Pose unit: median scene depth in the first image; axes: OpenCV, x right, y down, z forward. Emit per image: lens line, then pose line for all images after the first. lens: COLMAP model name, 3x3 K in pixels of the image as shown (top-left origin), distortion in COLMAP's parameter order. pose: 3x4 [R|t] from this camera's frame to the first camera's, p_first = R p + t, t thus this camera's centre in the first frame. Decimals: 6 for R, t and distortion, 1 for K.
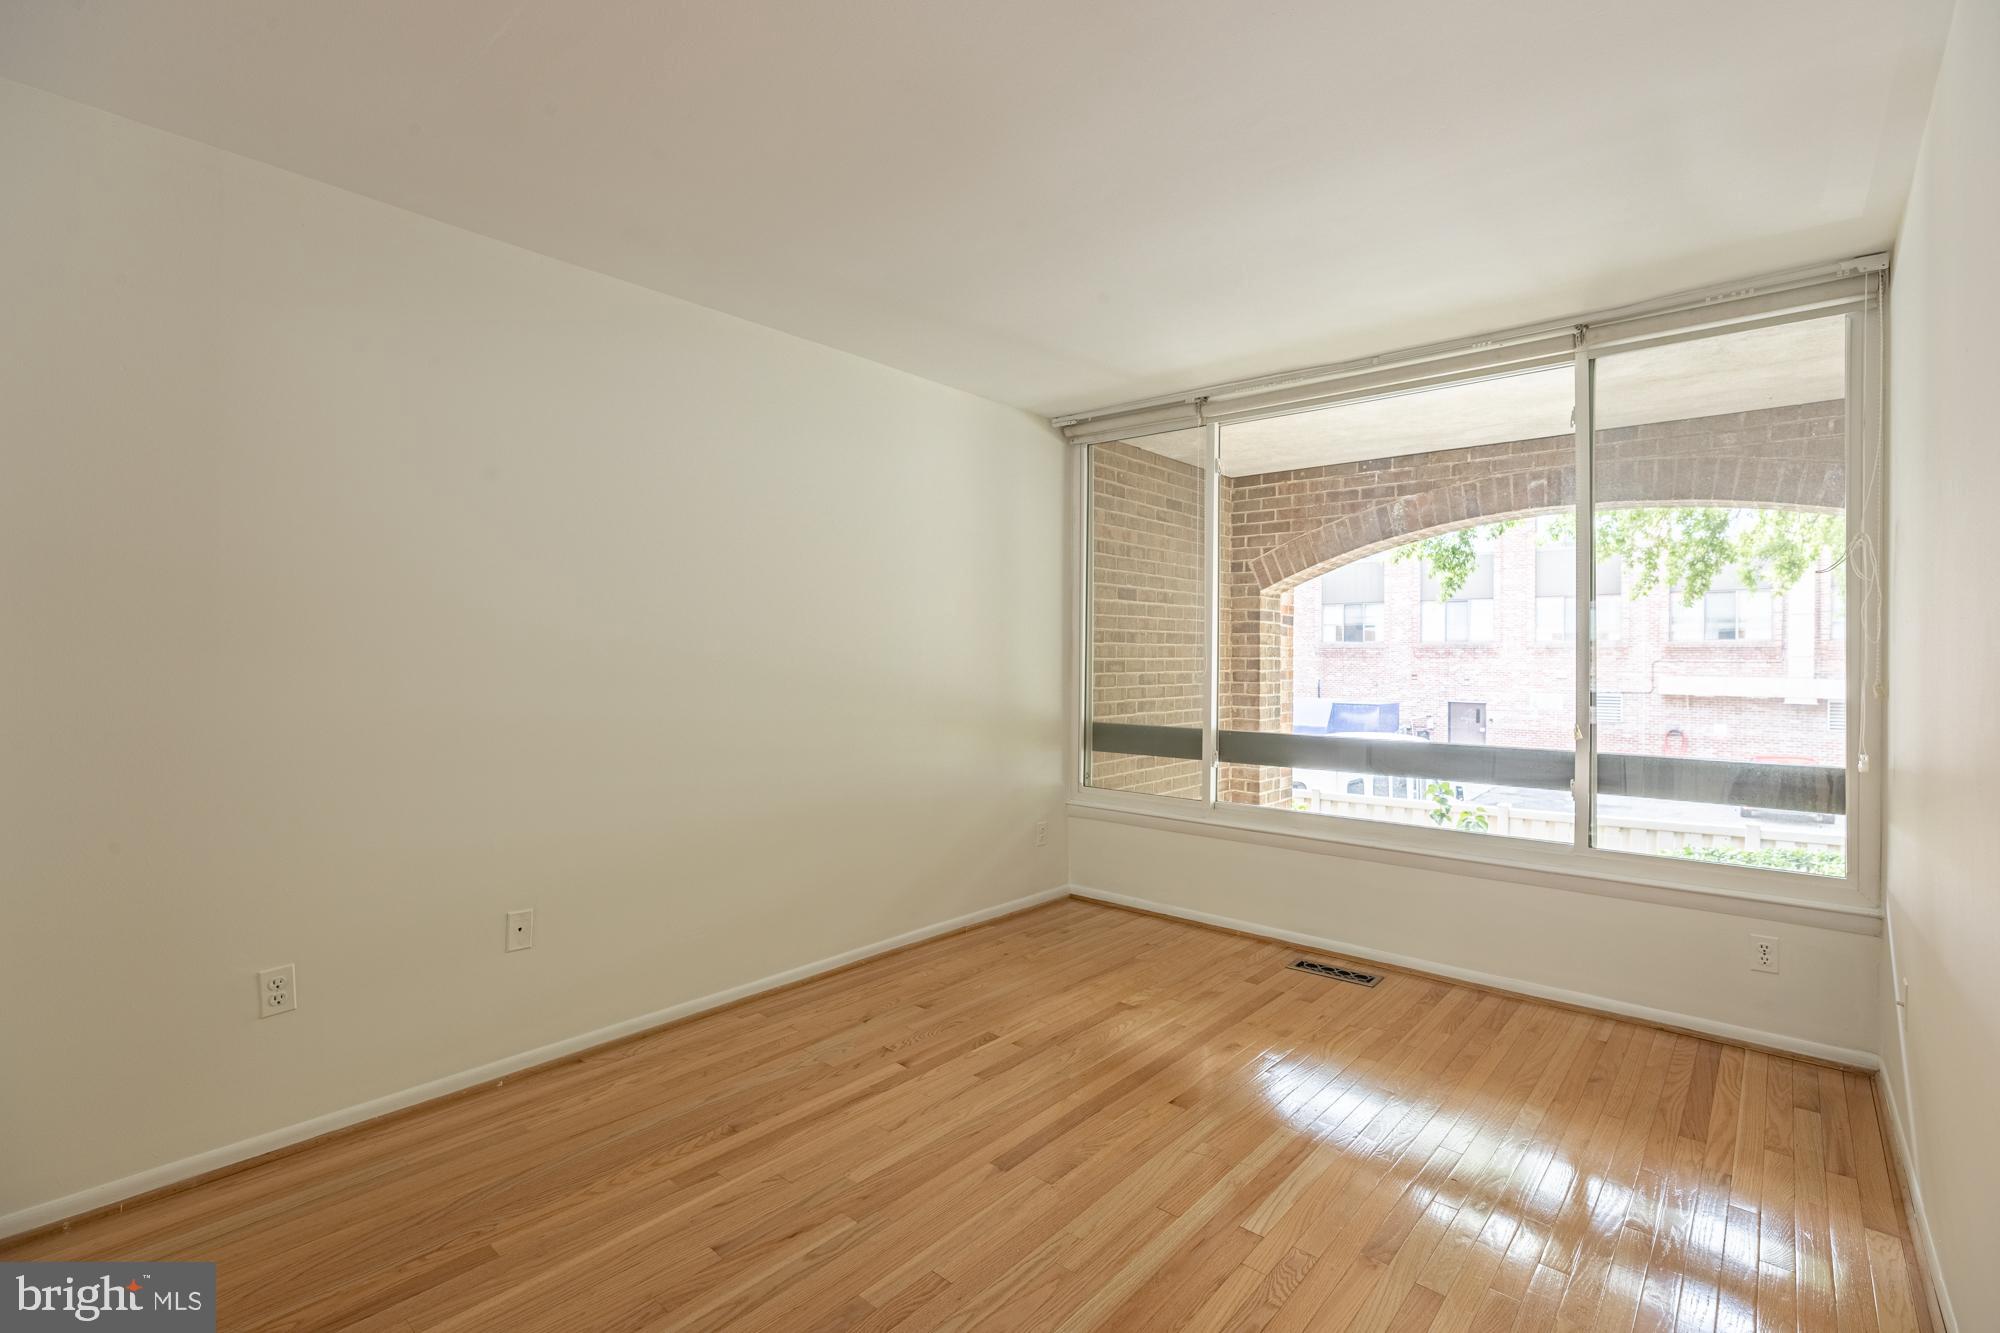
lens RADIAL K [[908.0, 0, 1009.2], [0, 908.0, 667.9], [0, 0, 1]] dist [-0.012090, 0.006914]
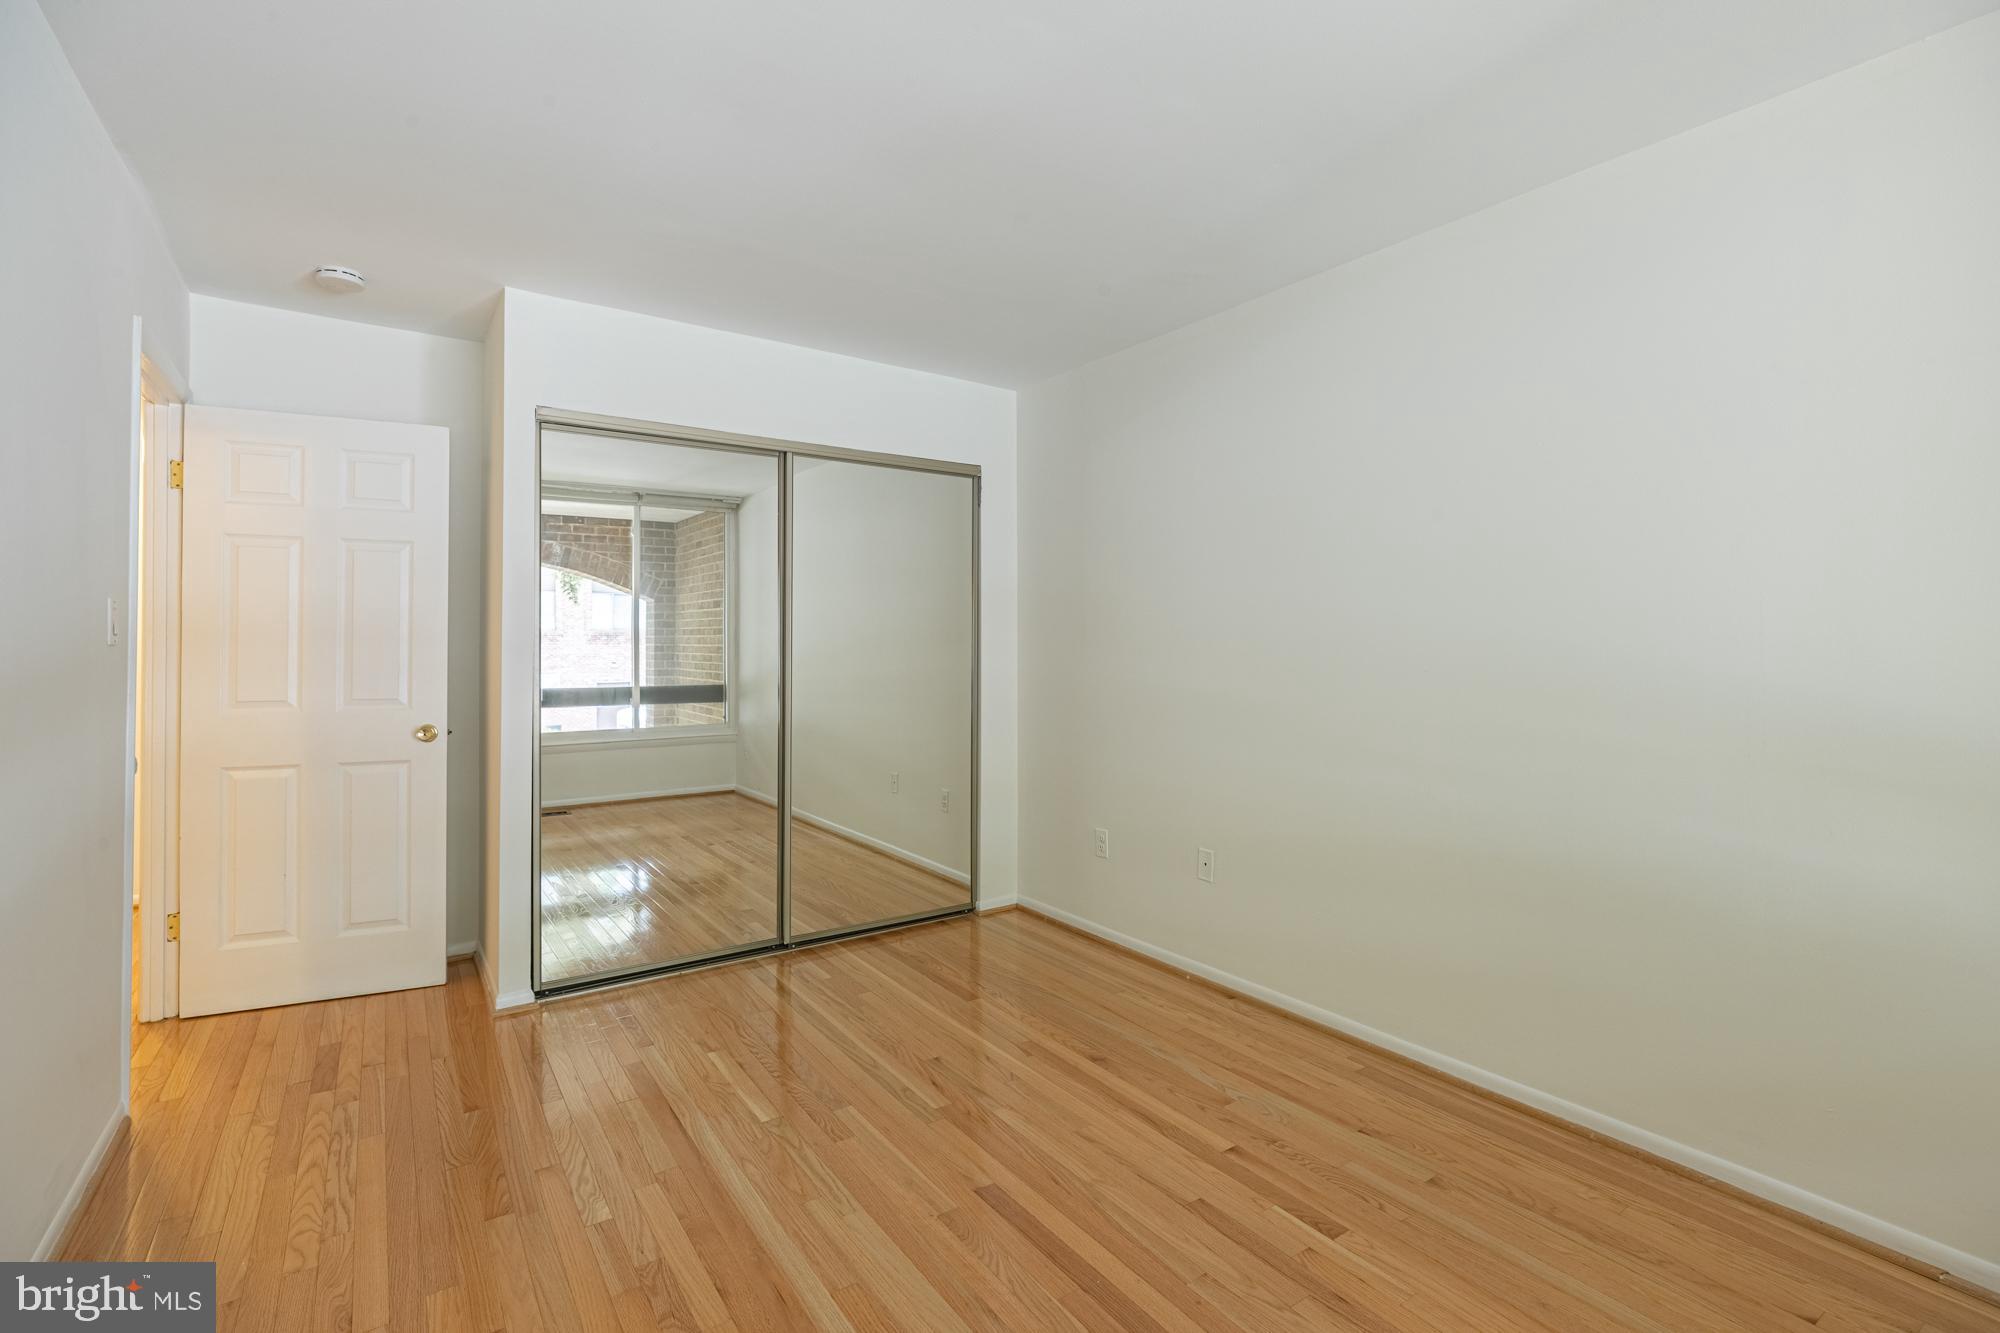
lens RADIAL K [[908.0, 0, 995.4], [0, 908.0, 654.6], [0, 0, 1]] dist [-0.012090, 0.006914]
pose [[-0.257380, 0.002553, -0.966307, 0.745901], [-0.013407, 0.999891, 0.006213, -0.004255], [0.966217, 0.014555, -0.257318, 1.045656]]
